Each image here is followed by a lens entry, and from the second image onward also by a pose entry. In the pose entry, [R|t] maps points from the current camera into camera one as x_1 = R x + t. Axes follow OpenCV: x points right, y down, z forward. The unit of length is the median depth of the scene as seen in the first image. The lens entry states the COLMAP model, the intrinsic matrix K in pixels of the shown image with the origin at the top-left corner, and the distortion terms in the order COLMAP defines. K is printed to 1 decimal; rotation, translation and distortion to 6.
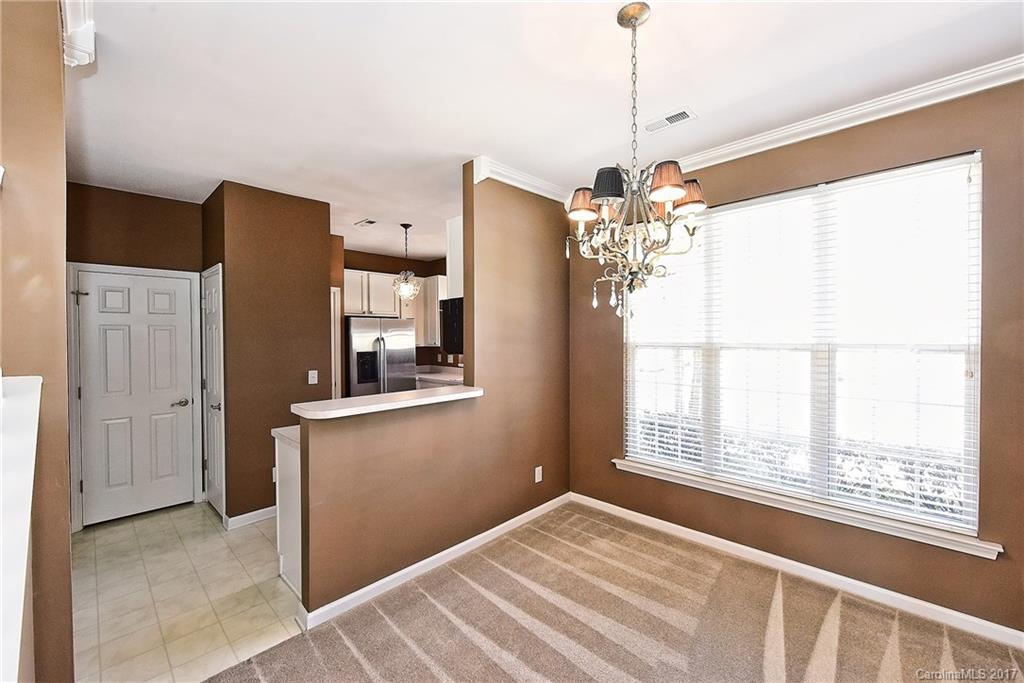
lens RADIAL K [[417.3, 0, 522.2], [0, 417.3, 342.6], [0, 0, 1]] dist [-0.001000, -0.000181]
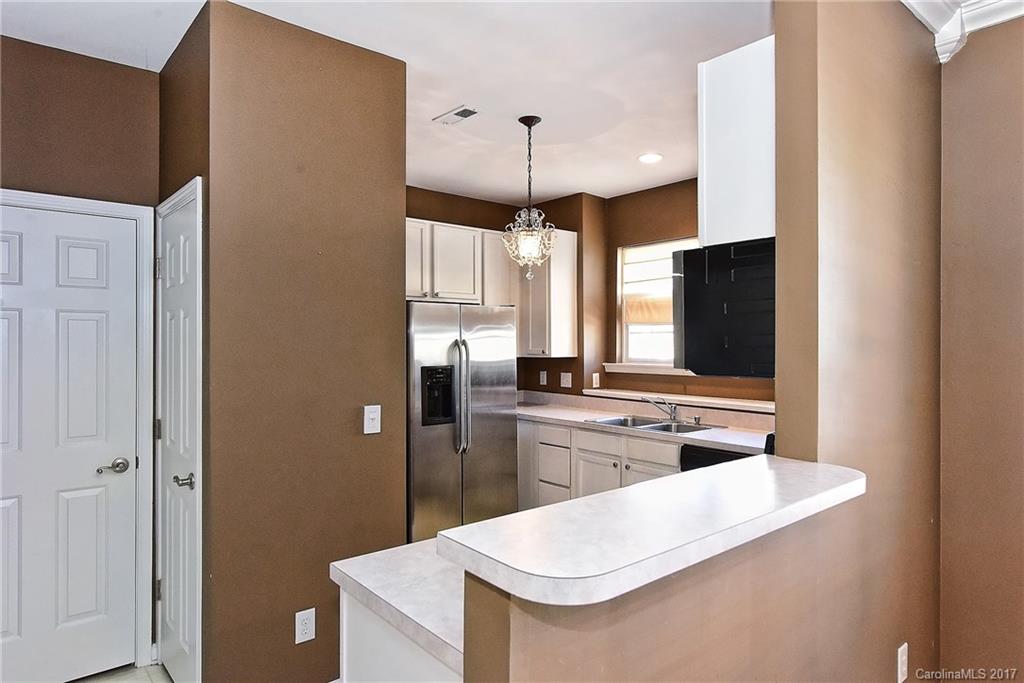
lens RADIAL K [[633.4, 0, 536.2], [0, 633.4, 344.2], [0, 0, 1]] dist [0.000113, -0.001655]
pose [[0.995555, 0.007071, -0.093919, -0.258974], [-0.008296, 0.999886, -0.012653, 0.004315], [0.093819, 0.013375, 0.995499, 0.306036]]
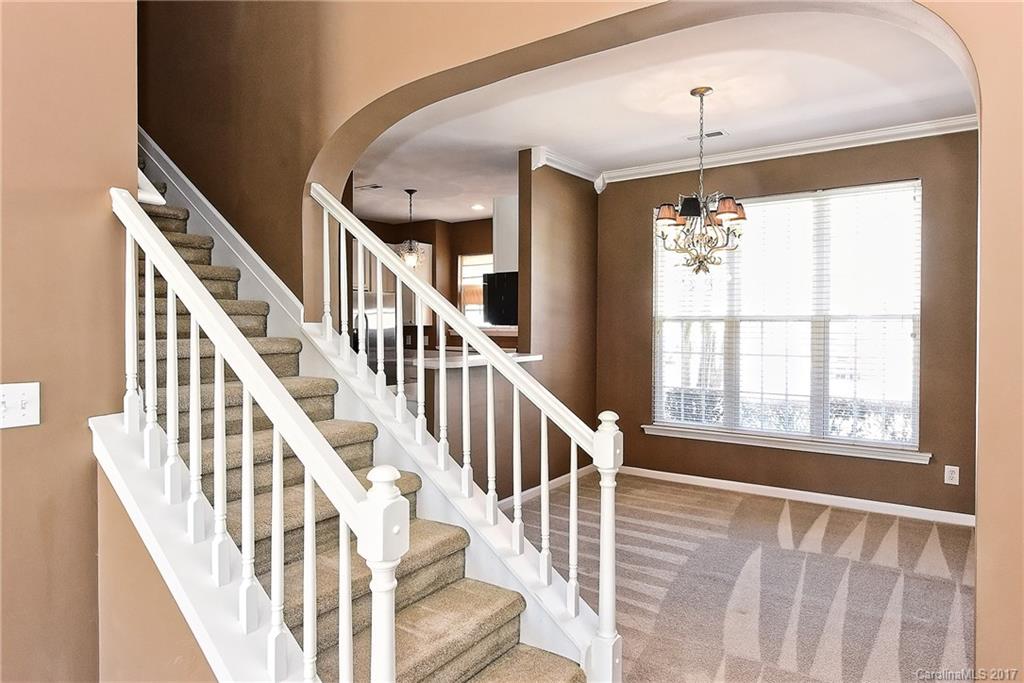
lens RADIAL K [[598.2, 0, 518.3], [0, 598.2, 331.1], [0, 0, 1]] dist [0.007533, 0.002975]
pose [[0.990477, 0.008001, 0.137449, -0.294357], [-0.007668, 0.999966, -0.002946, 0.042051], [-0.137468, 0.001864, 0.990504, -0.457323]]
